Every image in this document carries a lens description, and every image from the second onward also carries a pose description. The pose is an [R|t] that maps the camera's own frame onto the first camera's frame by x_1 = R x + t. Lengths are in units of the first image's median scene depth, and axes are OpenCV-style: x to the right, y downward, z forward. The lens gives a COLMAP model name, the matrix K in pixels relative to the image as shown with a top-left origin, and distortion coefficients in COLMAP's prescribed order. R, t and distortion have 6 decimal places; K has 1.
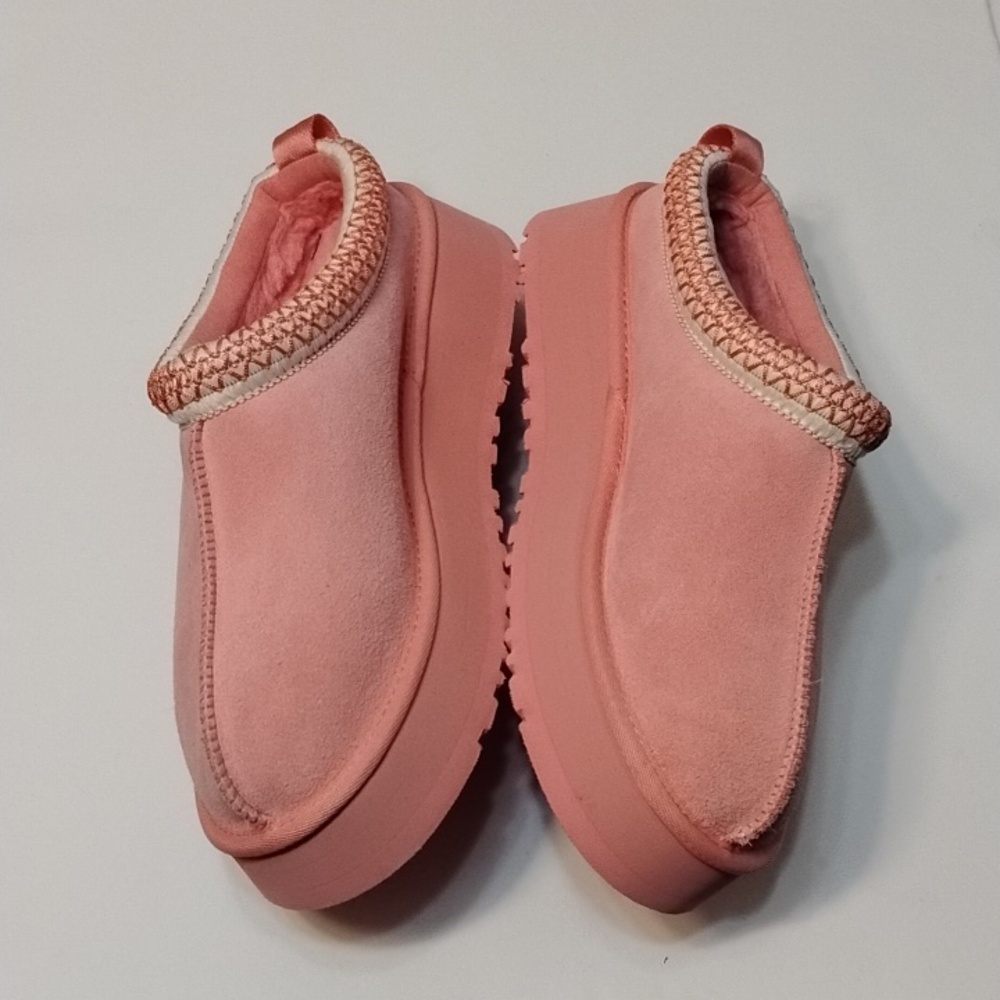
lens RADIAL K [[1833.1, 0, 500.0], [0, 1833.1, 500.0], [0, 0, 1]] dist [0.141795, -0.636737]
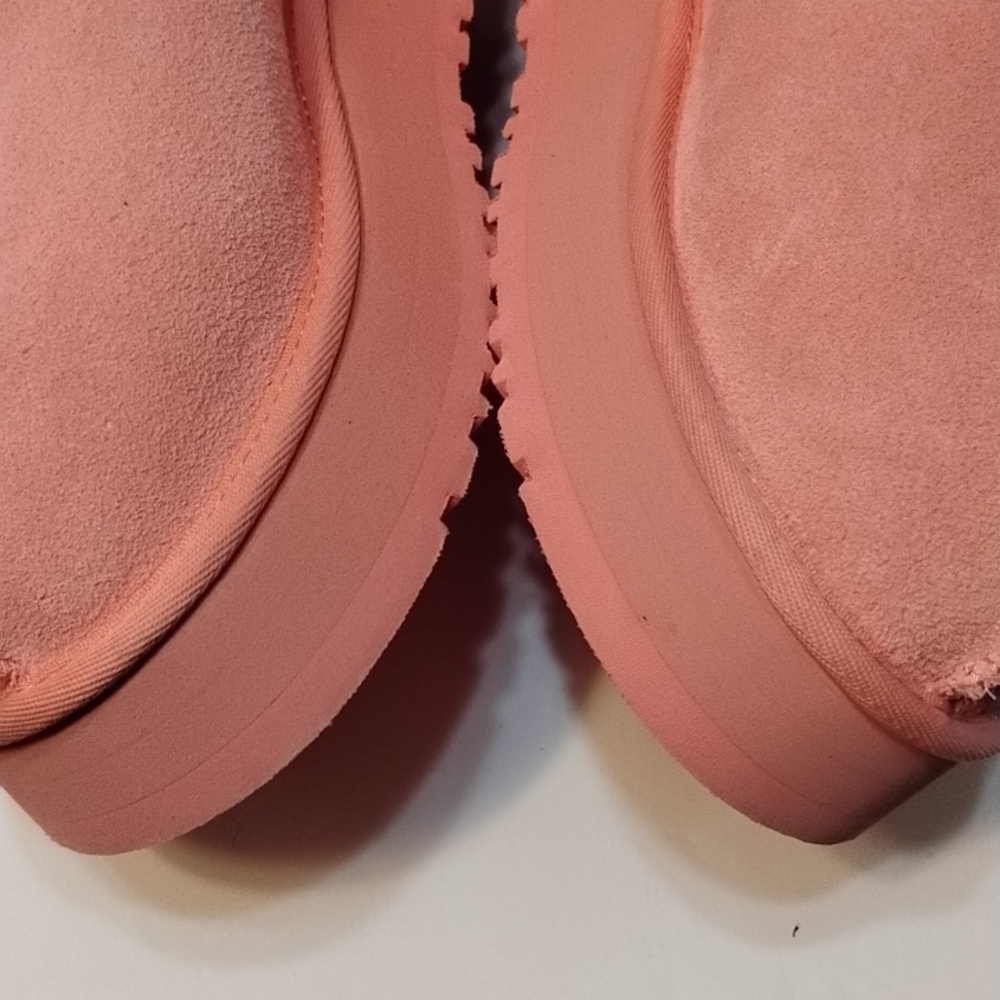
lens RADIAL K [[1833.1, 0, 500.0], [0, 1833.1, 500.0], [0, 0, 1]] dist [0.141795, -0.636737]
pose [[0.999644, -0.026639, -0.001278, 0.005159], [0.026658, 0.999494, 0.017377, 0.108765], [0.000815, -0.017405, 0.999848, 0.450291]]
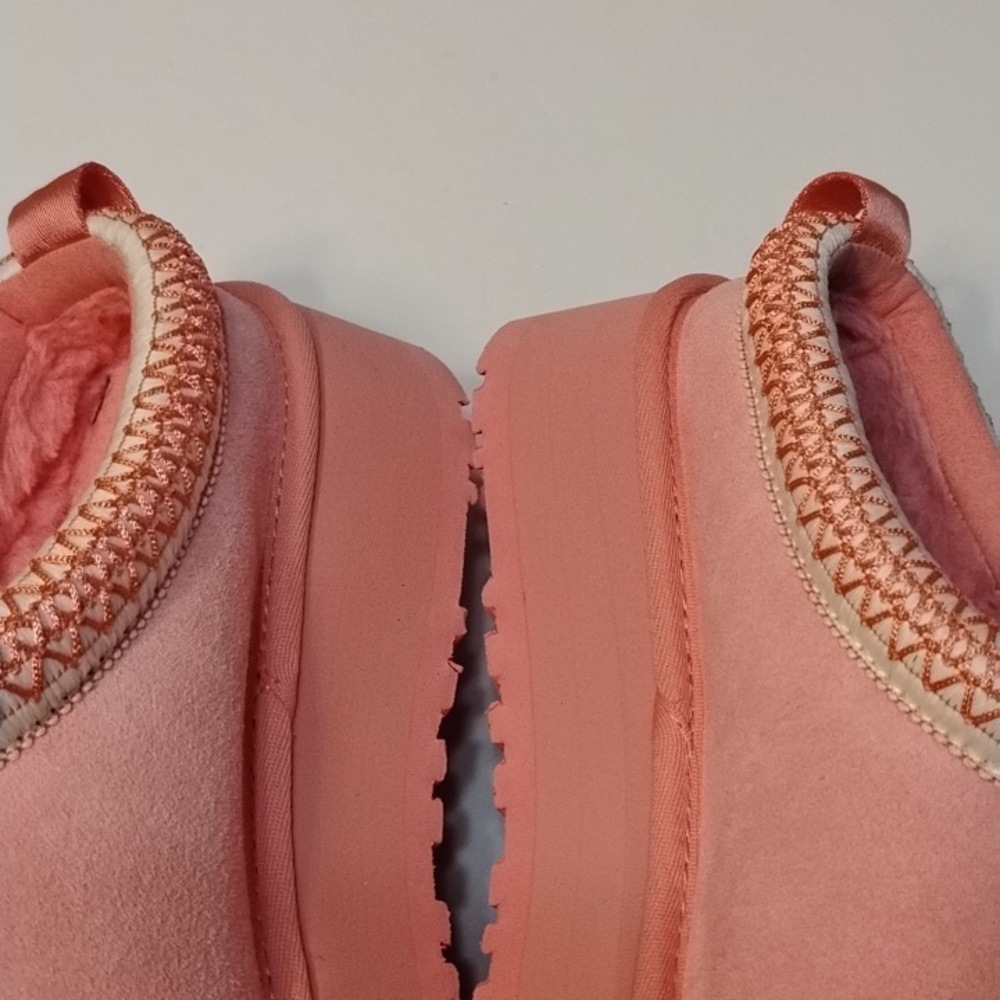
lens RADIAL K [[1833.1, 0, 500.0], [0, 1833.1, 500.0], [0, 0, 1]] dist [0.141795, -0.636737]
pose [[0.998706, -0.022489, 0.045603, -0.007465], [0.021178, 0.999354, 0.029035, -0.136796], [-0.046226, -0.028032, 0.998538, 0.500839]]
